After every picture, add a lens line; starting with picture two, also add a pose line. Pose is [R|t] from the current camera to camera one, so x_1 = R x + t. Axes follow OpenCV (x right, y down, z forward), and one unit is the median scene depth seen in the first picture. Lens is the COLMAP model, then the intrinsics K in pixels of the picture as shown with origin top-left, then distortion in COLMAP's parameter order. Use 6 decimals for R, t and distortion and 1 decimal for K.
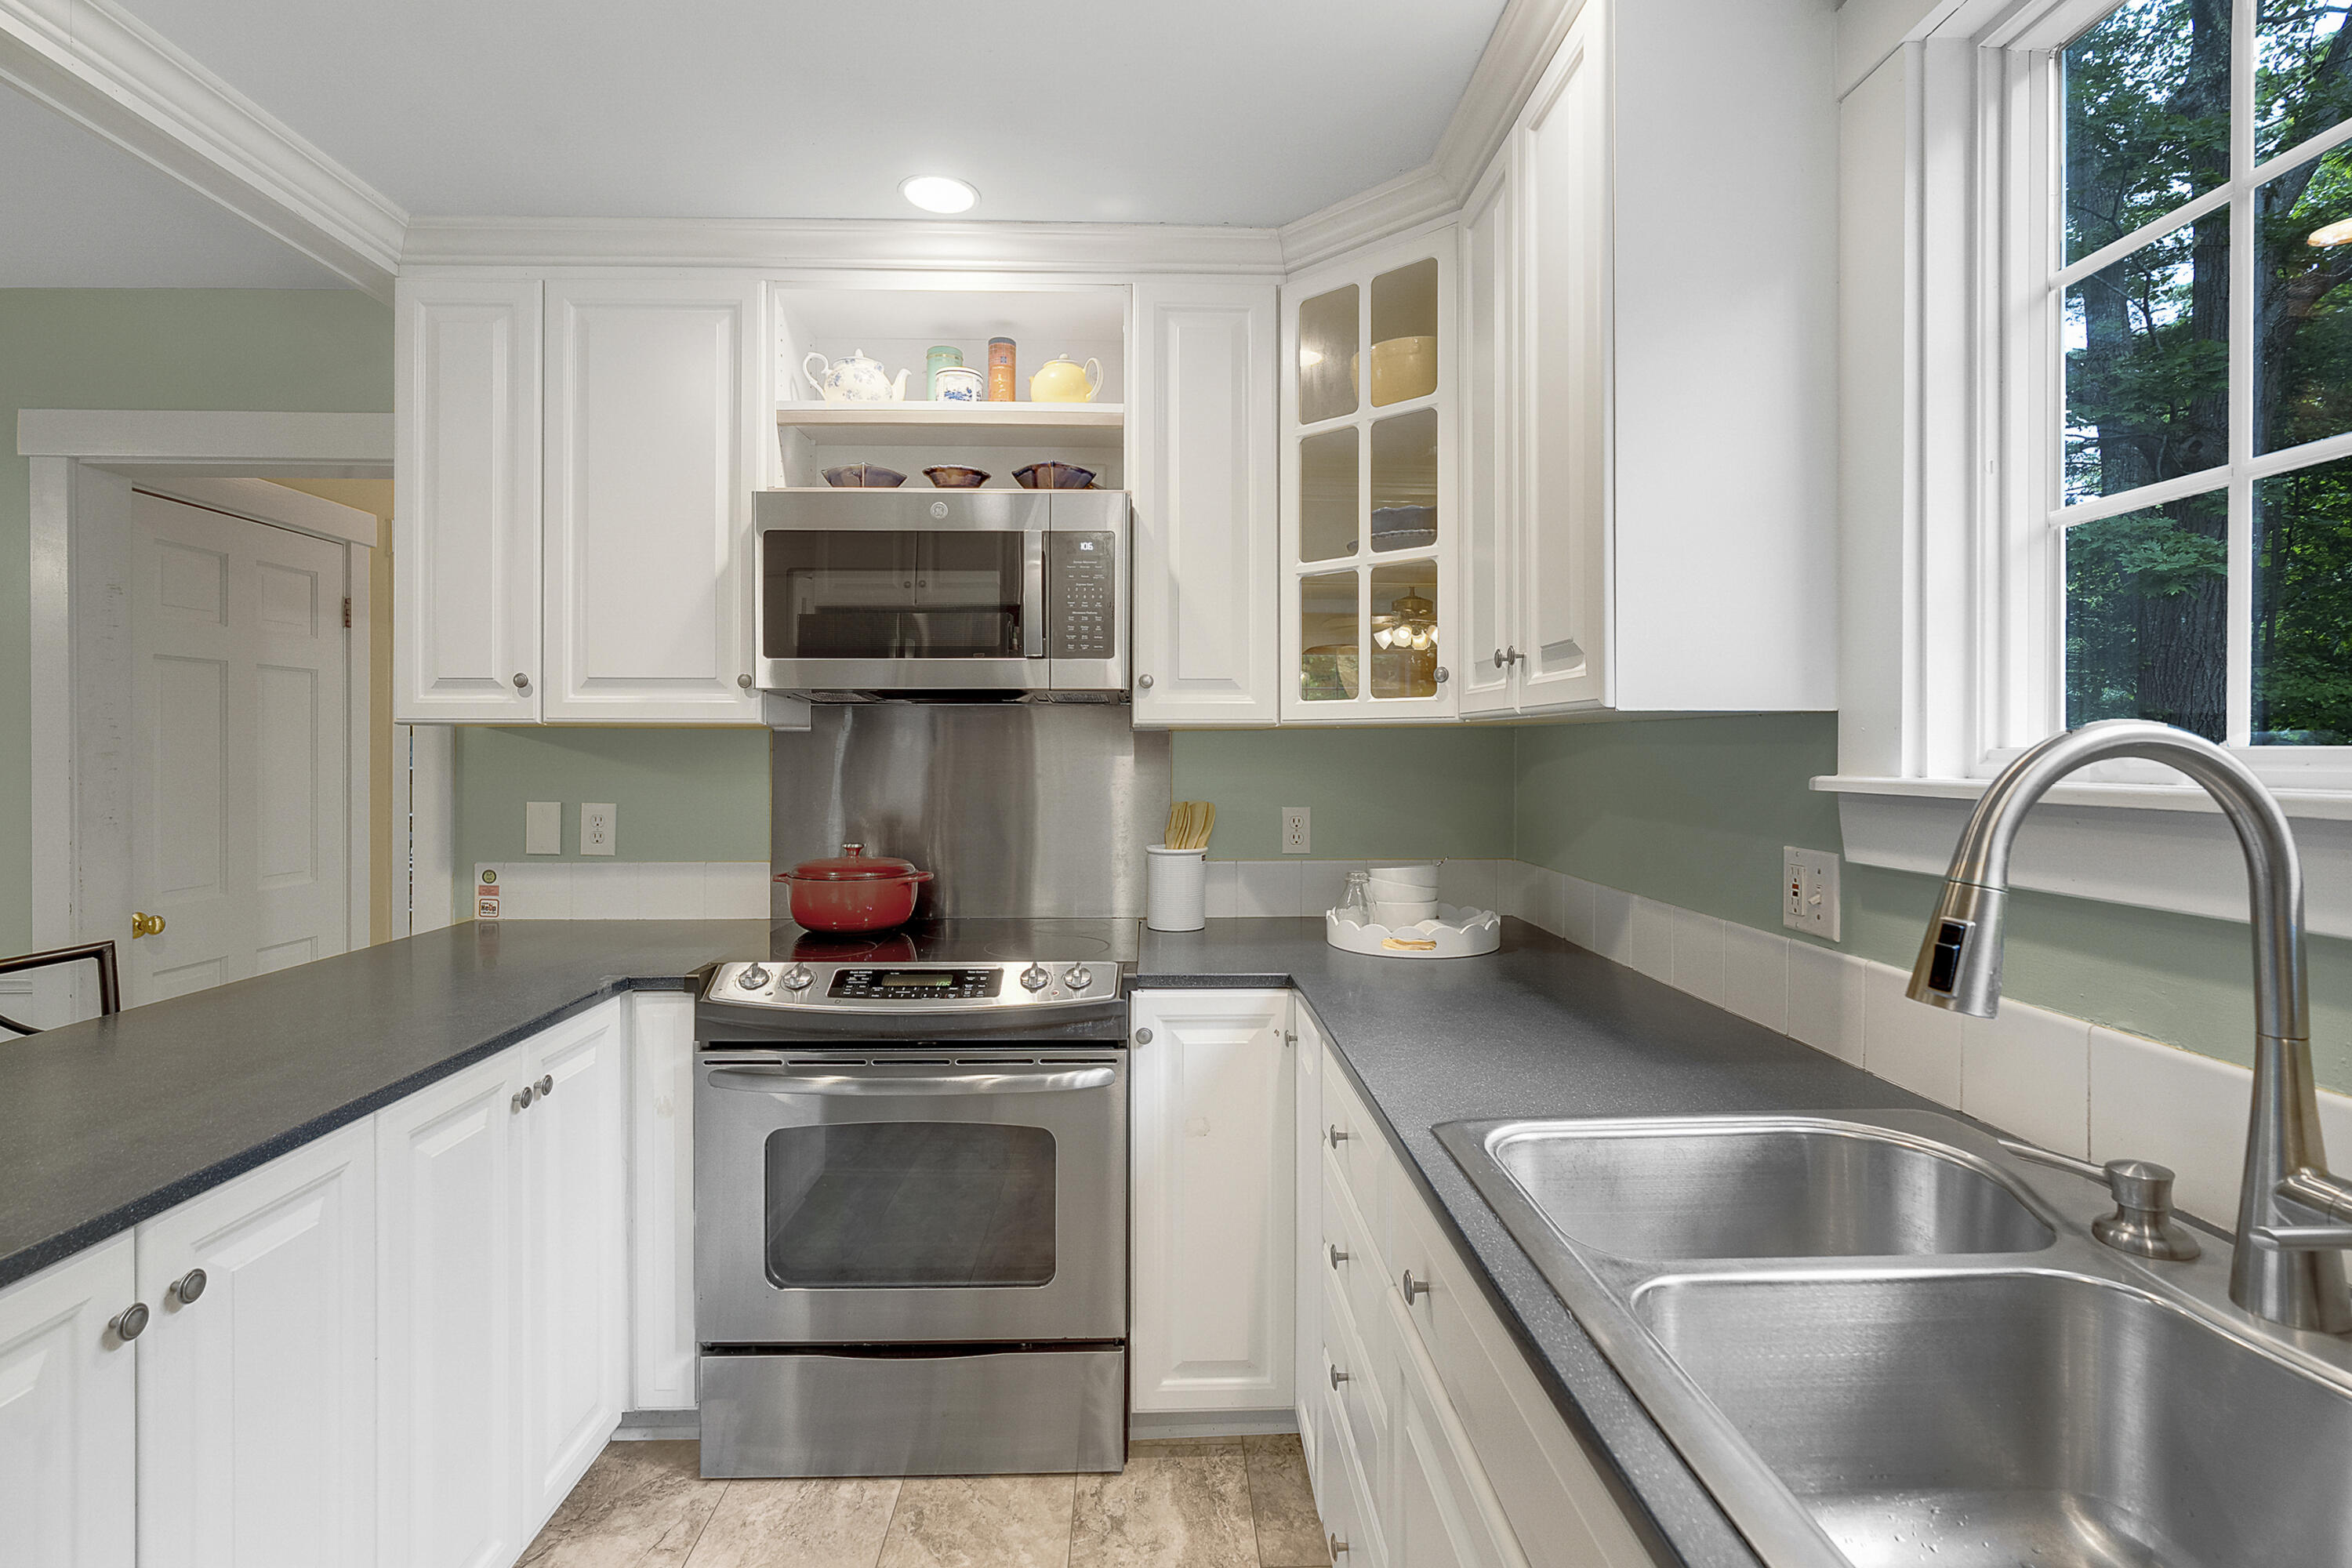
lens RADIAL K [[1070.1, 0, 1174.1], [0, 1070.1, 760.6], [0, 0, 1]] dist [-0.003669, -0.000499]
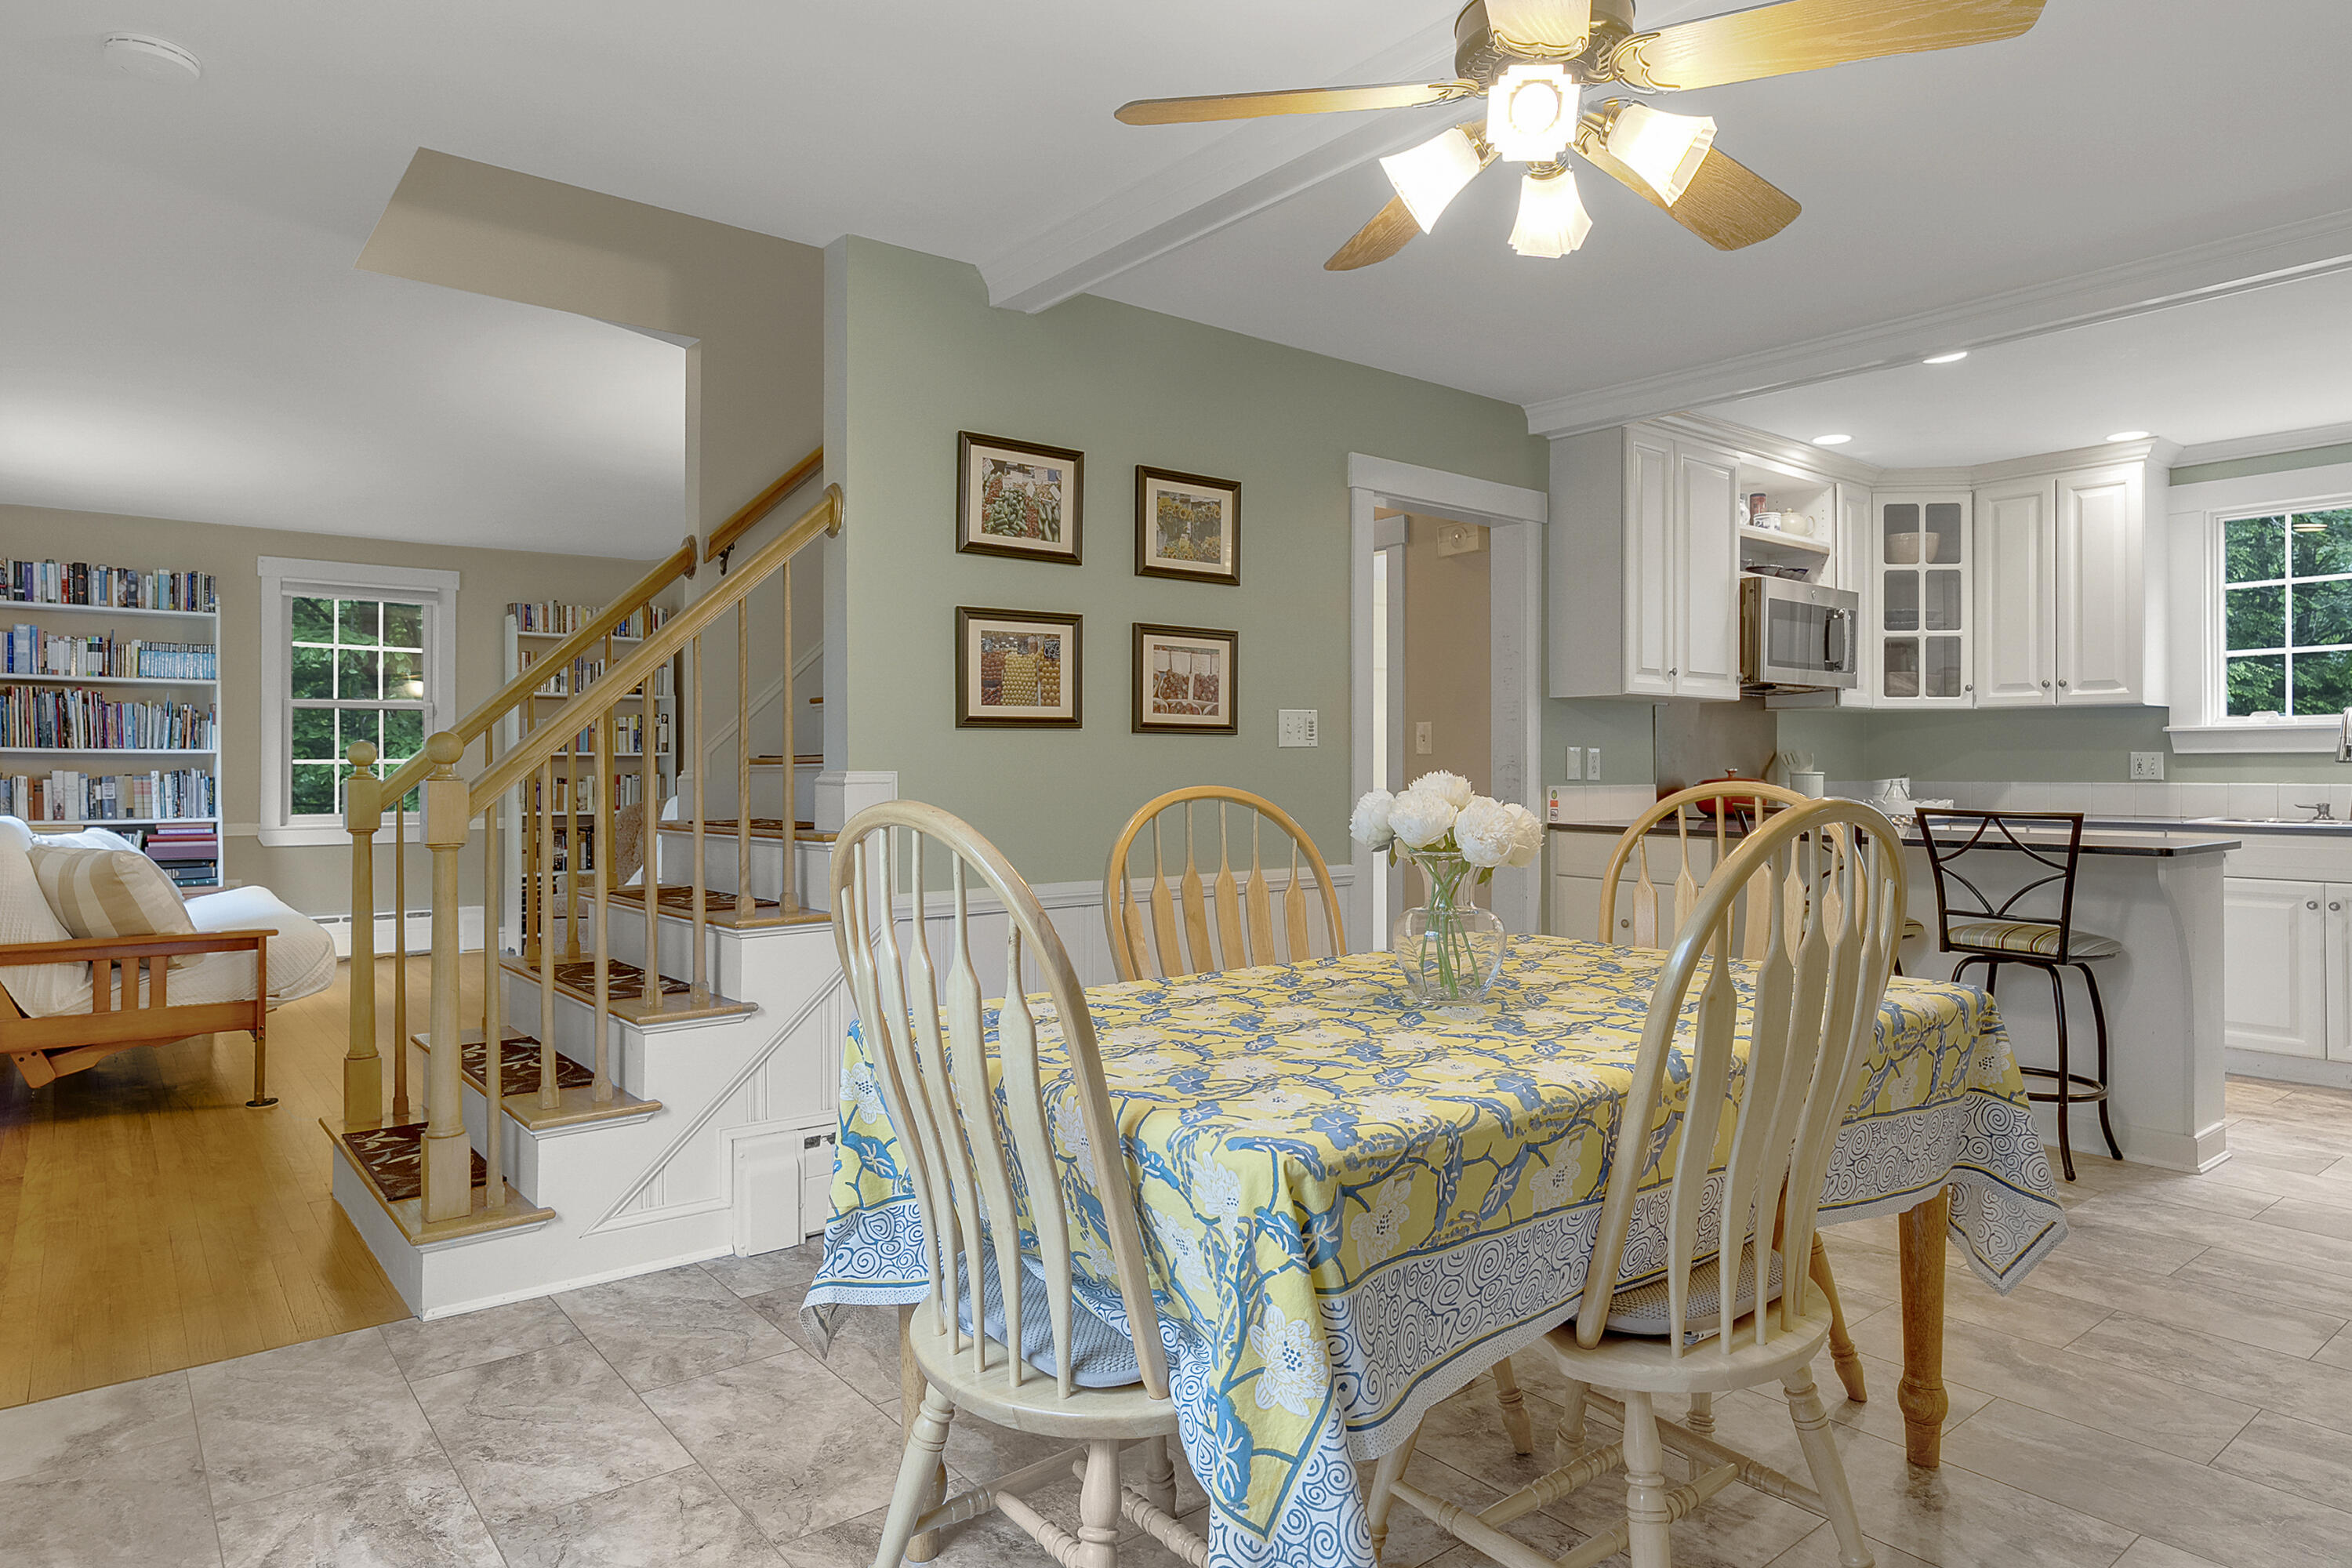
lens RADIAL K [[1408.4, 0, 1161.9], [0, 1408.4, 769.8], [0, 0, 1]] dist [0.002283, 0.001084]
pose [[0.789359, -0.001977, 0.613929, -2.643272], [0.004380, 0.999988, -0.002411, 0.085288], [-0.613917, 0.004593, 0.789357, -0.290959]]
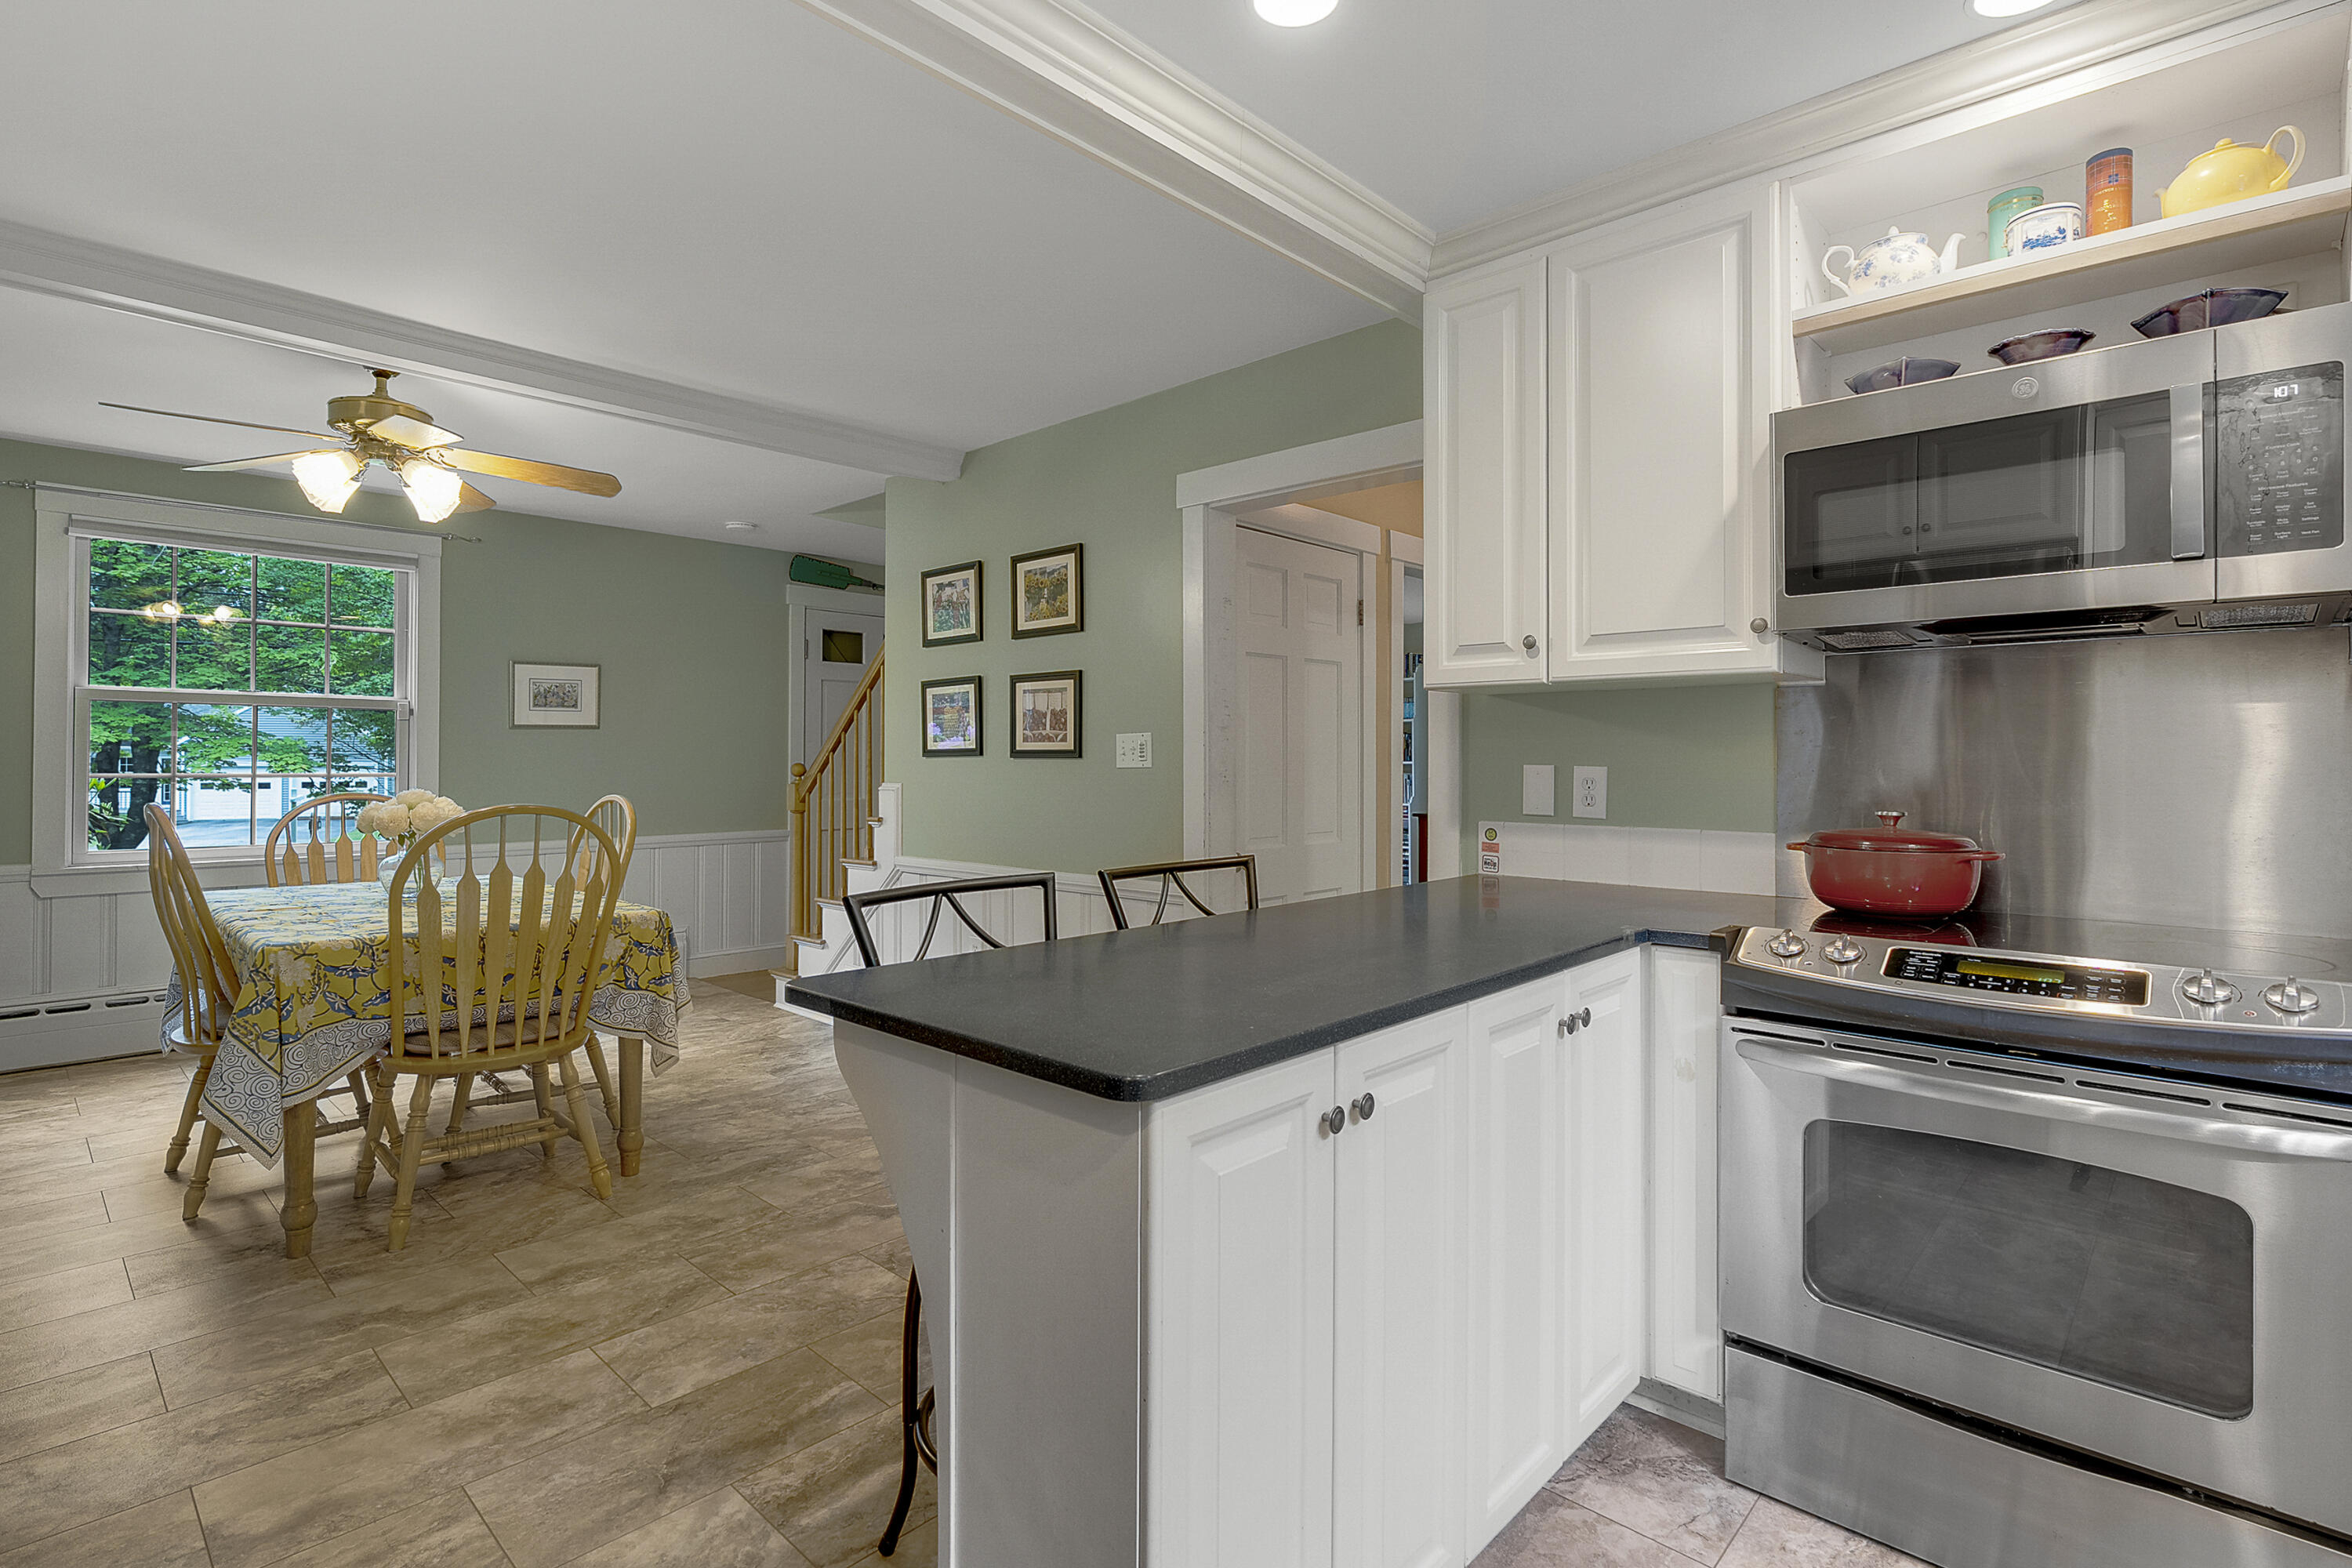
lens RADIAL K [[1137.2, 0, 1172.9], [0, 1137.2, 760.6], [0, 0, 1]] dist [-0.001991, 0.001703]
pose [[0.709582, -0.000522, -0.704623, -0.074362], [-0.004860, 0.999972, -0.005635, 0.048695], [0.704607, 0.007424, 0.709559, -0.035004]]
